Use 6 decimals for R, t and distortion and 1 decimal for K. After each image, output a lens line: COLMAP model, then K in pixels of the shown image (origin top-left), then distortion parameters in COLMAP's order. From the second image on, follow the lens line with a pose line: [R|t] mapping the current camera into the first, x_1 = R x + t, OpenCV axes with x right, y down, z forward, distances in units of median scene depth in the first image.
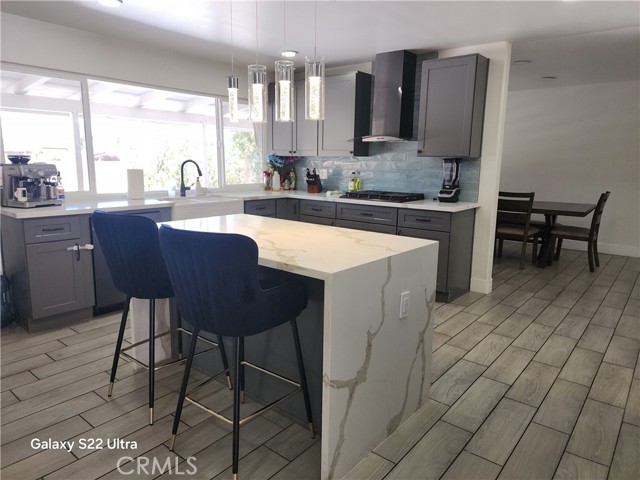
lens RADIAL K [[424.9, 0, 320.0], [0, 424.9, 240.0], [0, 0, 1]] dist [0.099054, -0.101075]
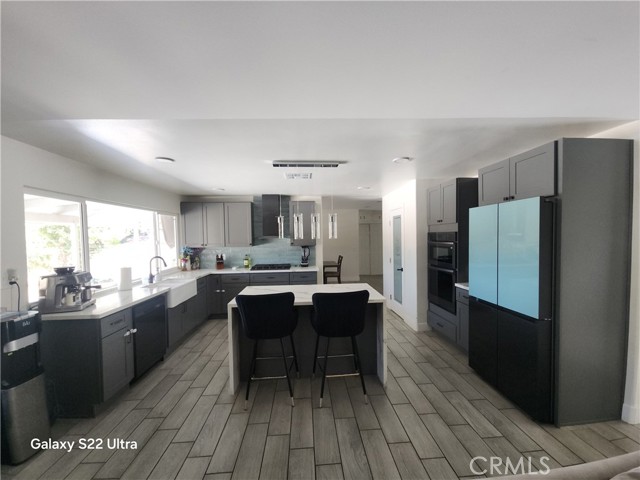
lens RADIAL K [[265.5, 0, 321.7], [0, 265.5, 250.0], [0, 0, 1]] dist [-0.000832, -0.000234]
pose [[0.723913, -0.061462, 0.687148, -0.483351], [0.152829, 0.985564, -0.072853, -0.057944], [-0.672751, 0.157755, 0.722855, 0.004384]]
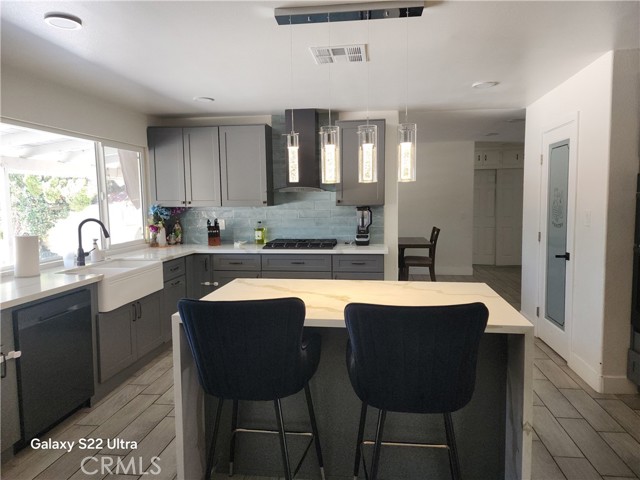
lens RADIAL K [[424.9, 0, 320.0], [0, 424.9, 240.0], [0, 0, 1]] dist [0.099054, -0.101075]
pose [[0.850288, -0.073171, 0.521206, -0.344840], [0.119986, 0.991161, -0.056597, -0.049043], [-0.512458, 0.110662, 0.851552, 0.107363]]
